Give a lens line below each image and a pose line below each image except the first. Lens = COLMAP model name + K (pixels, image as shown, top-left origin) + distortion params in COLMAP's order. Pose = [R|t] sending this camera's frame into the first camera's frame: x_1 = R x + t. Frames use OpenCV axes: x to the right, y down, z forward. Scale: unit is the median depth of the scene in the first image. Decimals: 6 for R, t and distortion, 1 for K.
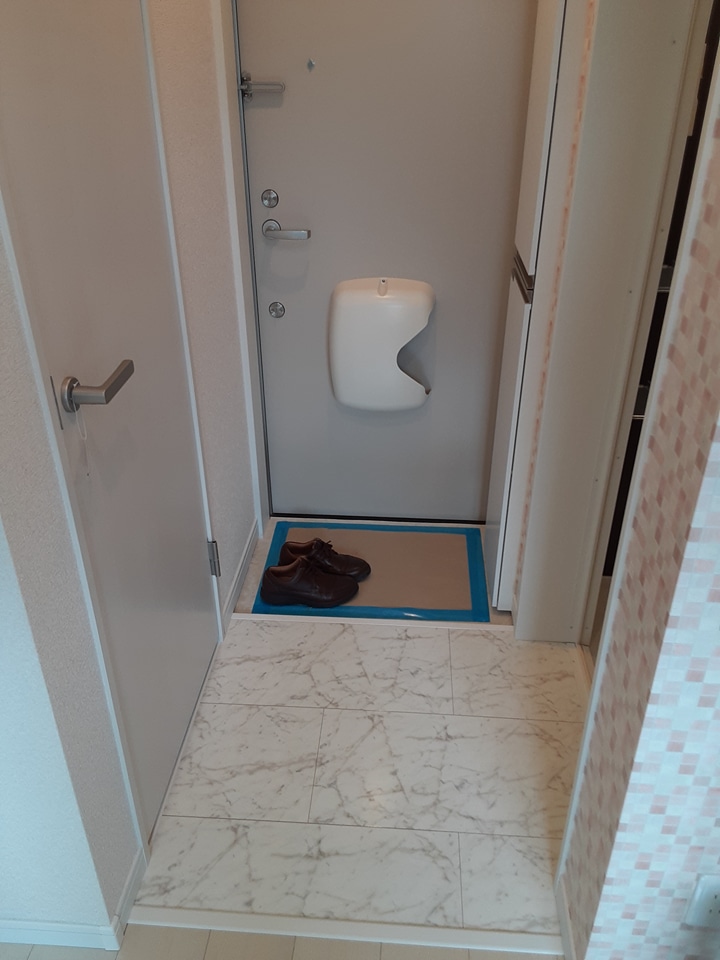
lens RADIAL K [[774.0, 0, 361.1], [0, 774.0, 475.9], [0, 0, 1]] dist [0.121284, -0.180016]
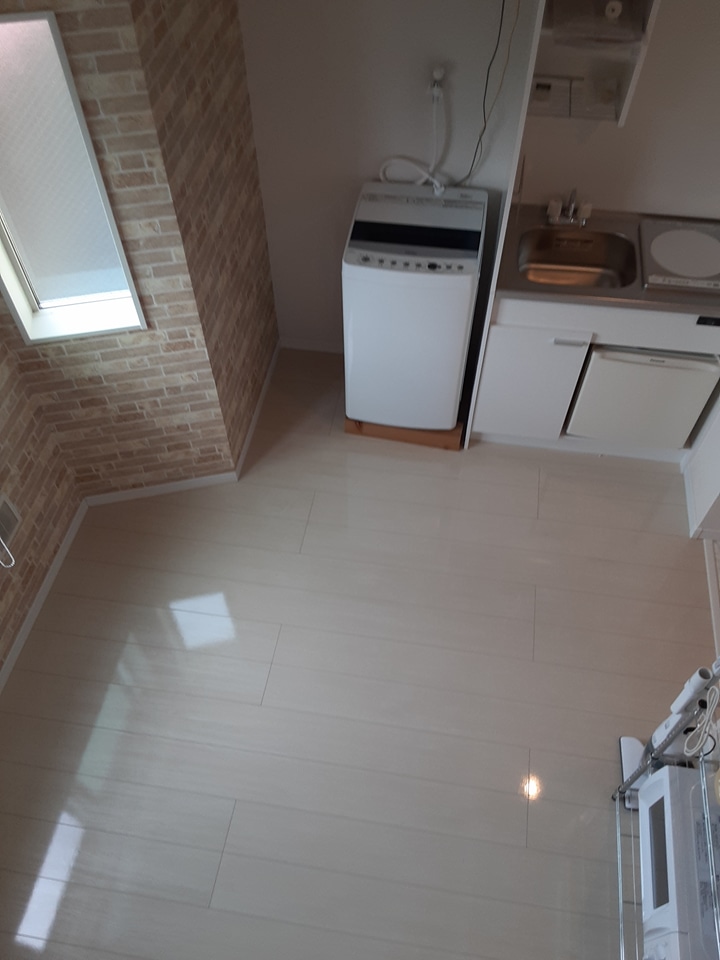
lens RADIAL K [[774.0, 0, 361.1], [0, 774.0, 475.9], [0, 0, 1]] dist [0.121284, -0.180016]
pose [[-0.091426, 0.795113, -0.599530, 0.731497], [-0.485175, 0.490194, 0.724096, -0.487744], [0.869624, 0.357078, 0.340952, -0.476166]]
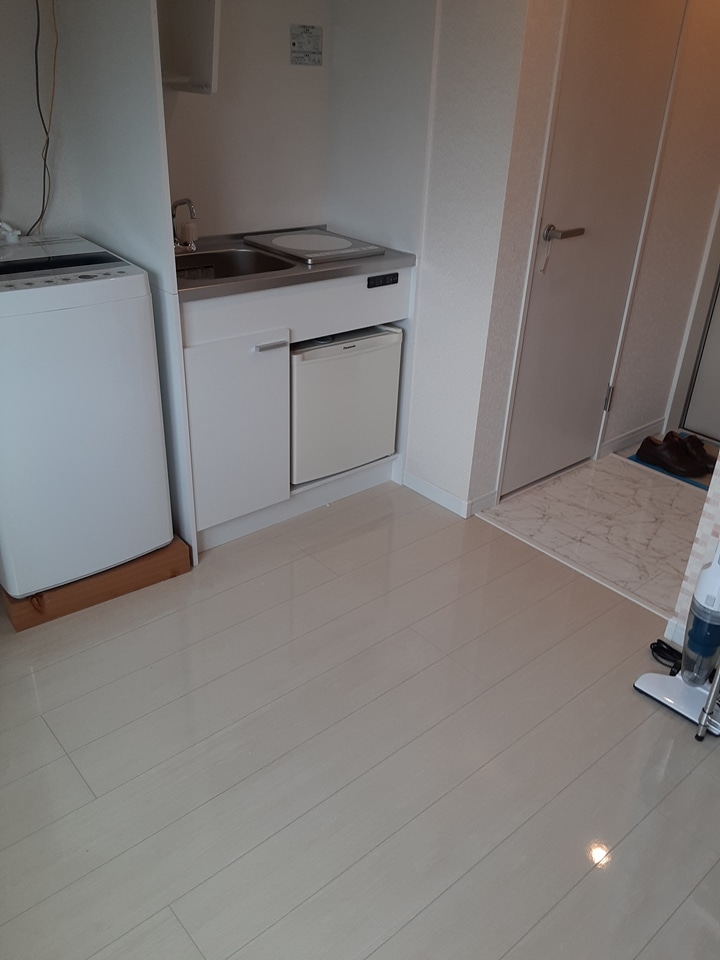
lens RADIAL K [[774.0, 0, 361.1], [0, 774.0, 475.9], [0, 0, 1]] dist [0.121284, -0.180016]
pose [[0.706740, 0.355158, -0.611867, 0.507072], [-0.388108, 0.917740, 0.084415, 0.325224], [0.591515, 0.177811, 0.786443, -0.550905]]
